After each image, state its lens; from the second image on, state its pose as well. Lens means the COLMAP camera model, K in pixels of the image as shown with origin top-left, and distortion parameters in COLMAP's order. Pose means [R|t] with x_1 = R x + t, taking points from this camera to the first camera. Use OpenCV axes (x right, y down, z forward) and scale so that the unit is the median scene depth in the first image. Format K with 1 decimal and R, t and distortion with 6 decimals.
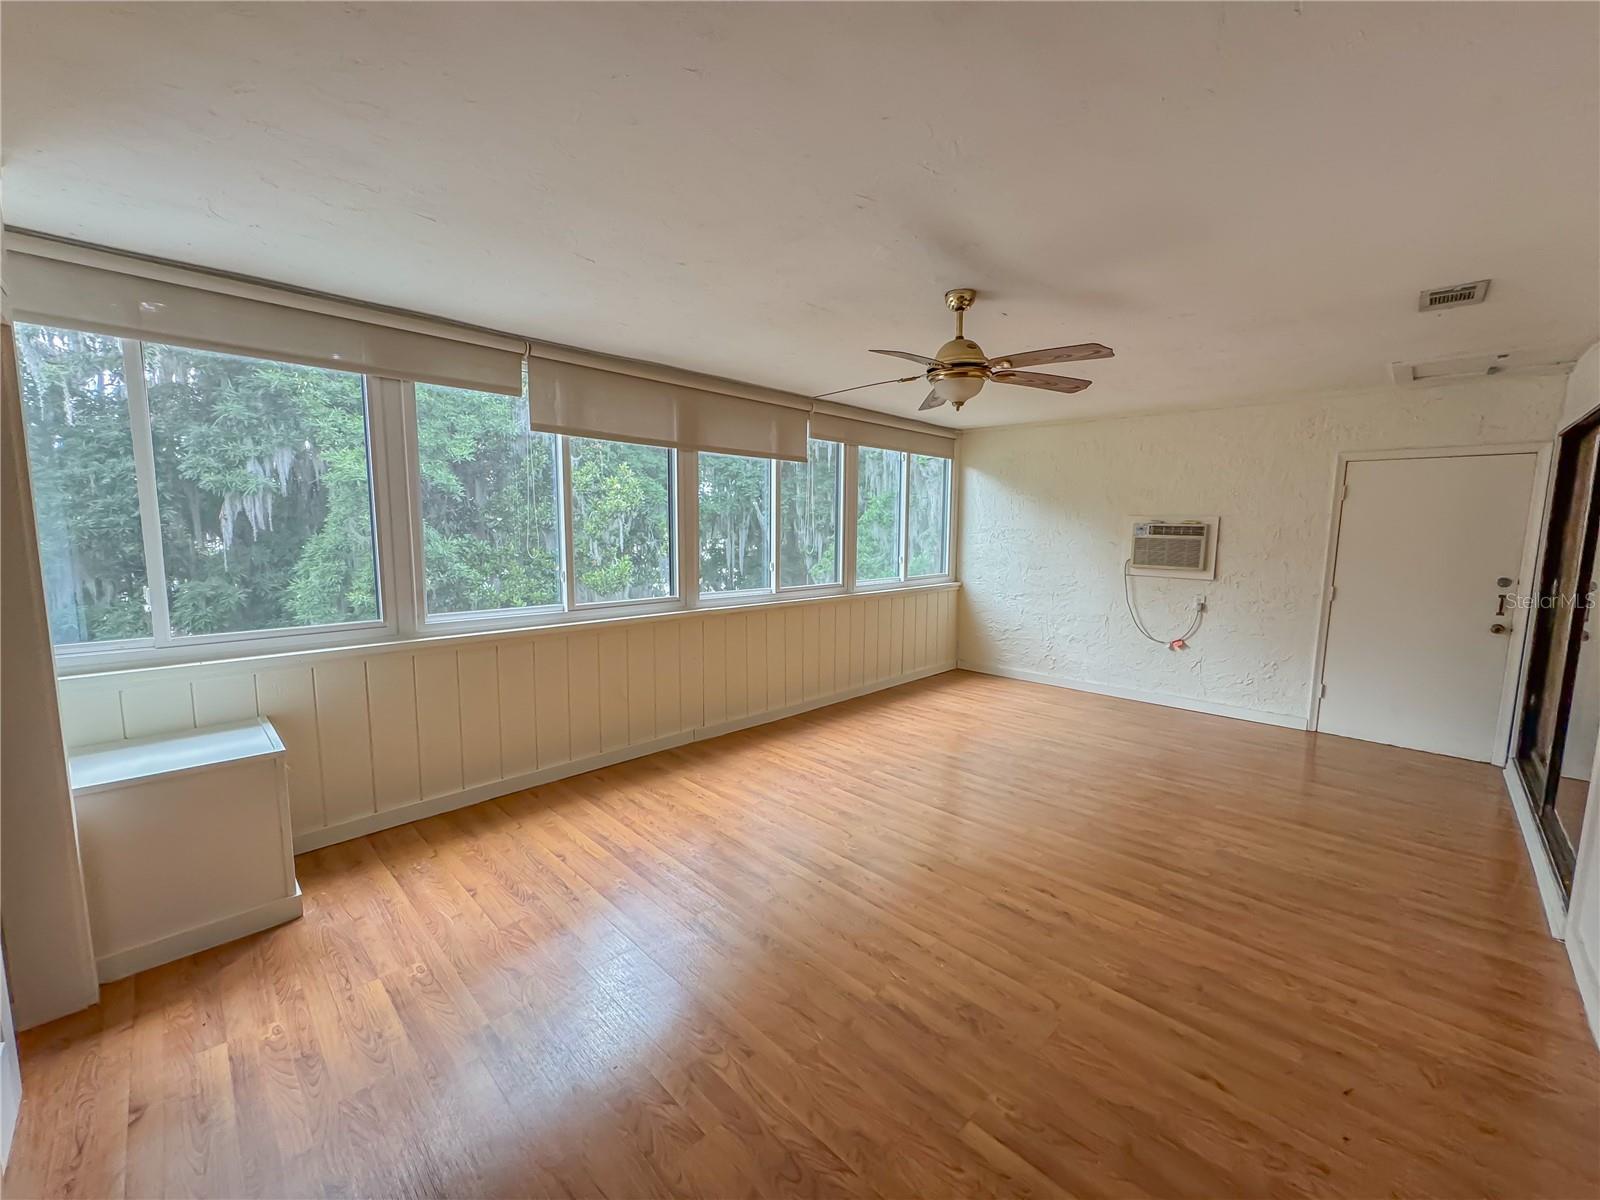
lens RADIAL K [[644.2, 0, 788.9], [0, 644.2, 598.2], [0, 0, 1]] dist [0.001344, -0.000533]
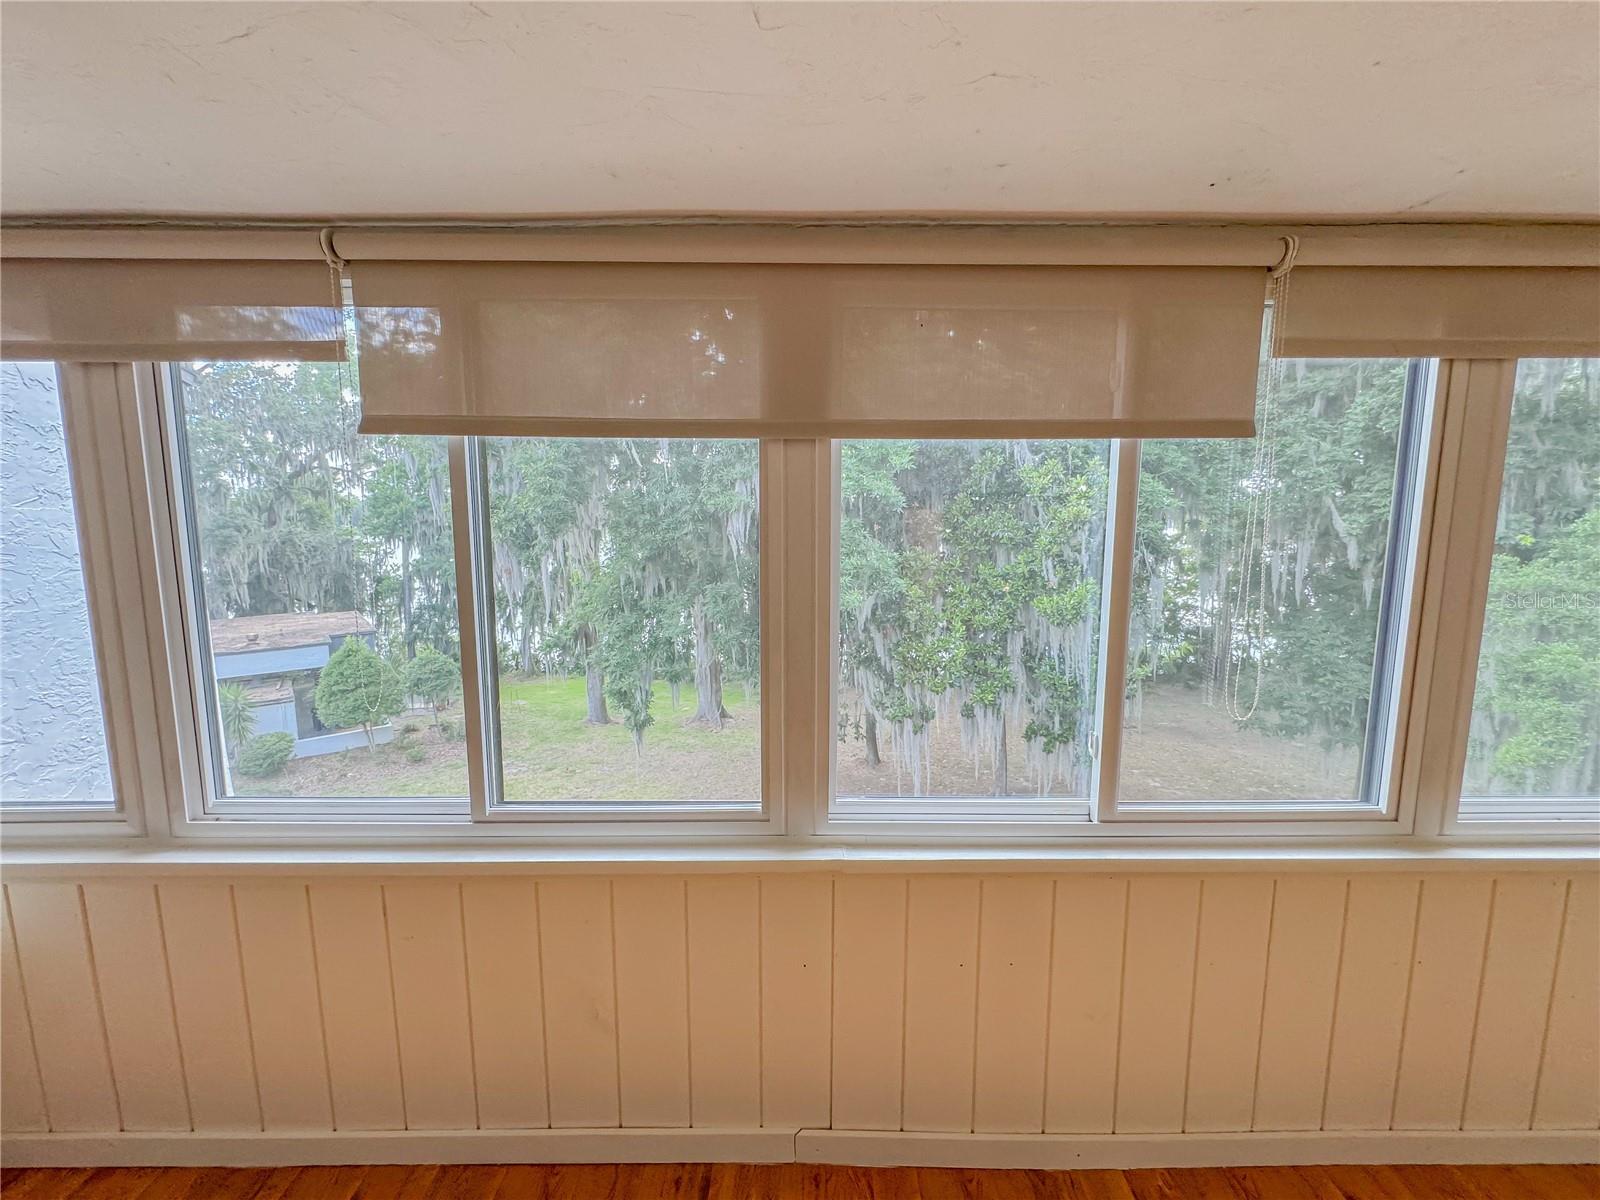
lens RADIAL K [[644.2, 0, 790.7], [0, 644.2, 606.3], [0, 0, 1]] dist [0.001344, -0.000533]
pose [[0.718086, 0.083350, -0.690945, 0.035431], [-0.073970, 0.996319, 0.043312, -0.049900], [0.692012, 0.020007, 0.721609, 0.245507]]
